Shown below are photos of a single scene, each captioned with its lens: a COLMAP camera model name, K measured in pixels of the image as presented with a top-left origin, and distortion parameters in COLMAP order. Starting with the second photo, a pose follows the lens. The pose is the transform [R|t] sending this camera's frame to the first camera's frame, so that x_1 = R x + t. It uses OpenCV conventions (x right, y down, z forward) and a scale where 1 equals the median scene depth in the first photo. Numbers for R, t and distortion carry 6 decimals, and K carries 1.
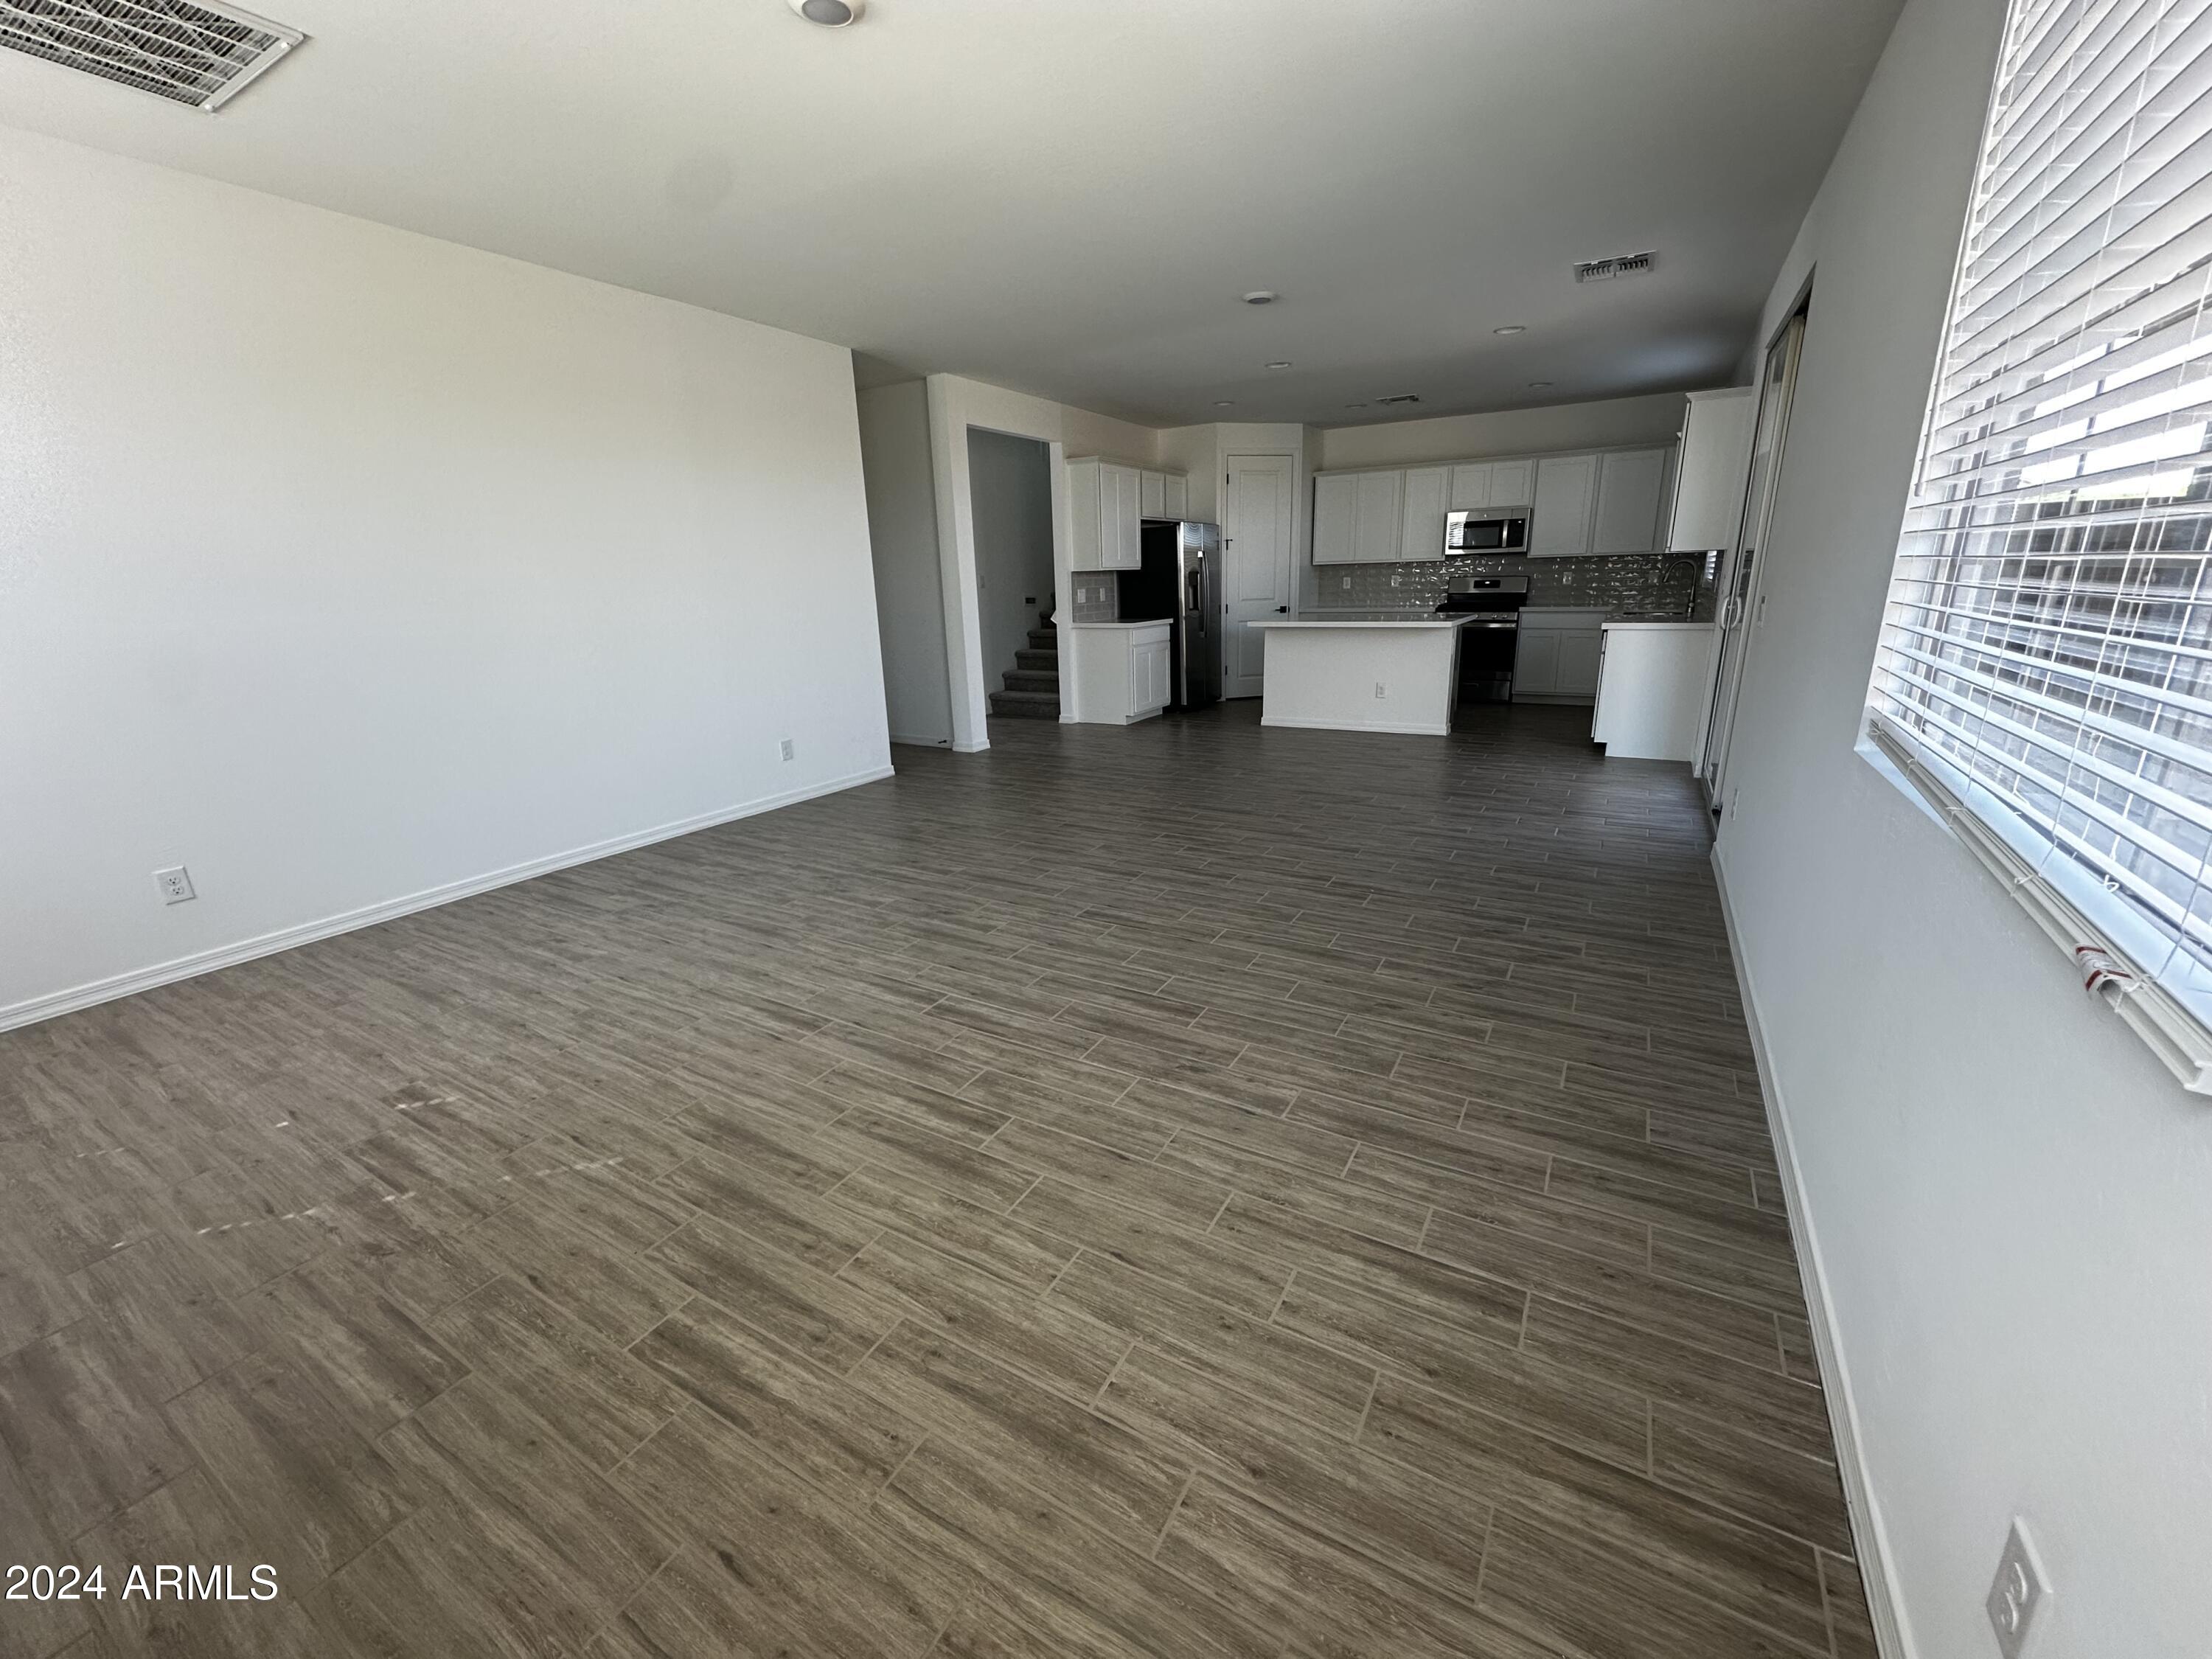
lens RADIAL K [[882.3, 0, 1112.5], [0, 882.3, 821.3], [0, 0, 1]] dist [-0.002082, 0.000629]
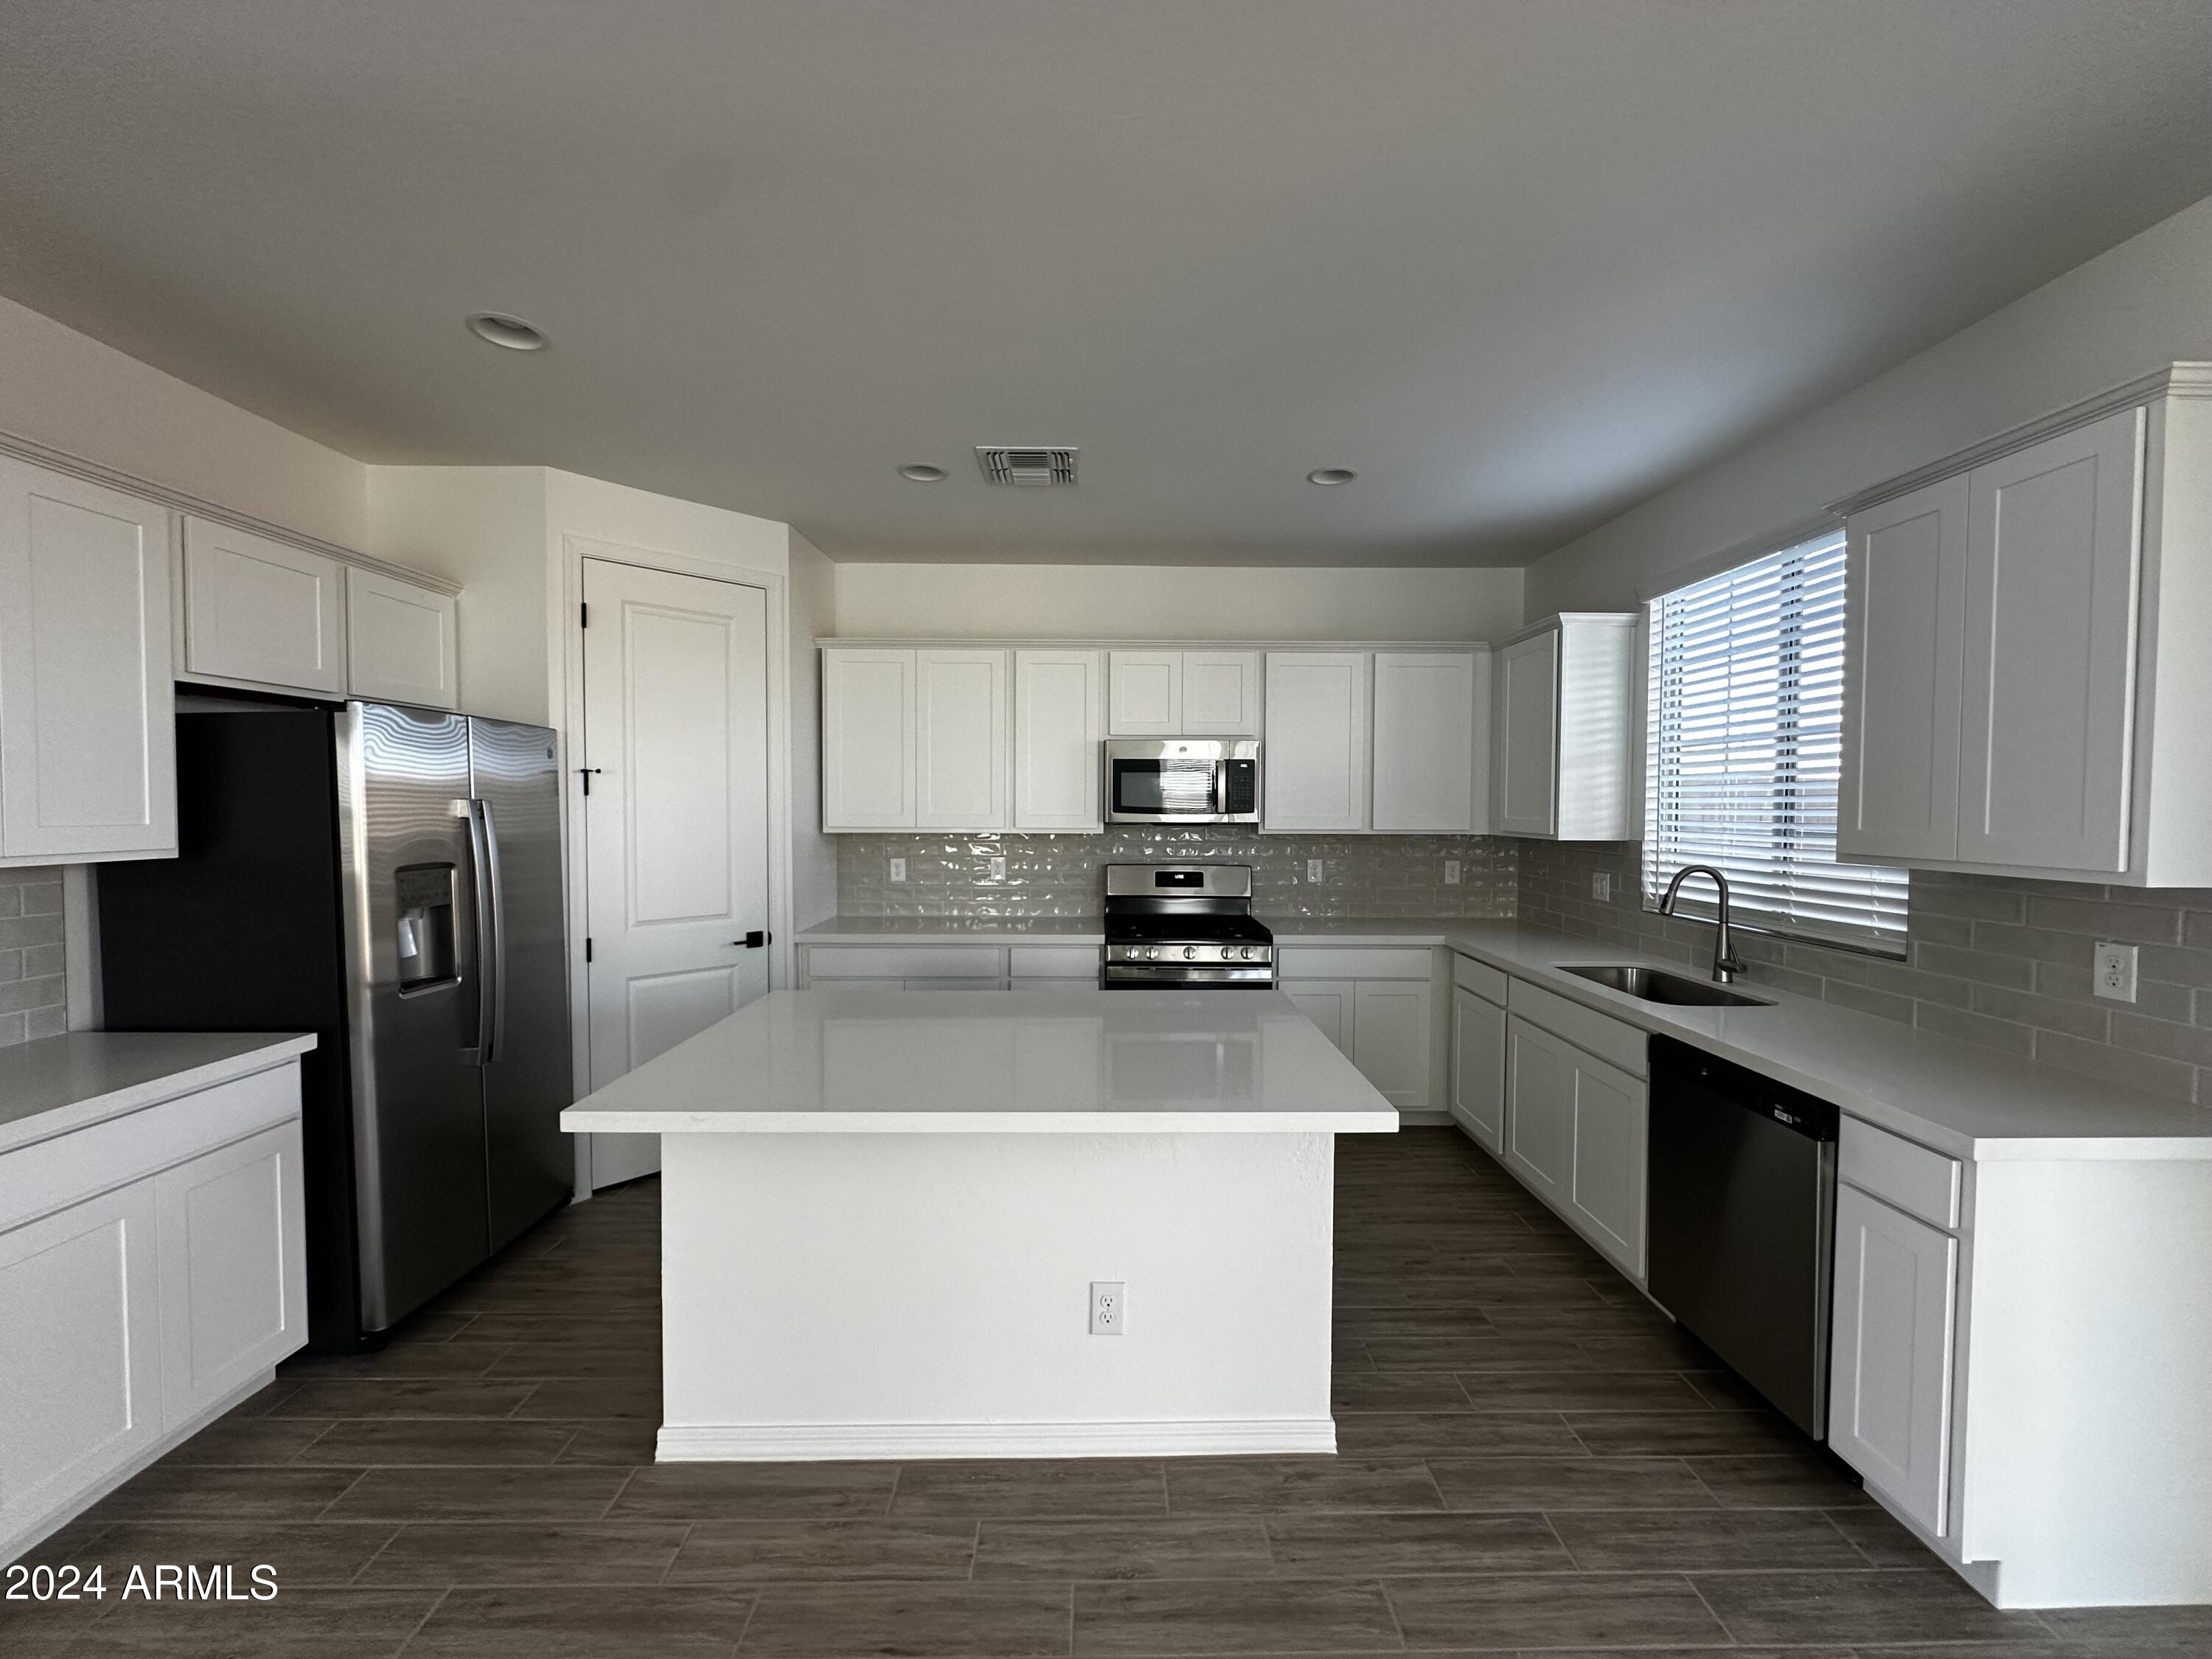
lens RADIAL K [[882.3, 0, 1110.1], [0, 882.3, 833.7], [0, 0, 1]] dist [-0.002082, 0.000629]
pose [[0.857437, 0.013938, 0.514400, 0.135115], [0.109944, 0.971589, -0.209589, -0.200596], [-0.502706, 0.236265, 0.831544, 0.616225]]
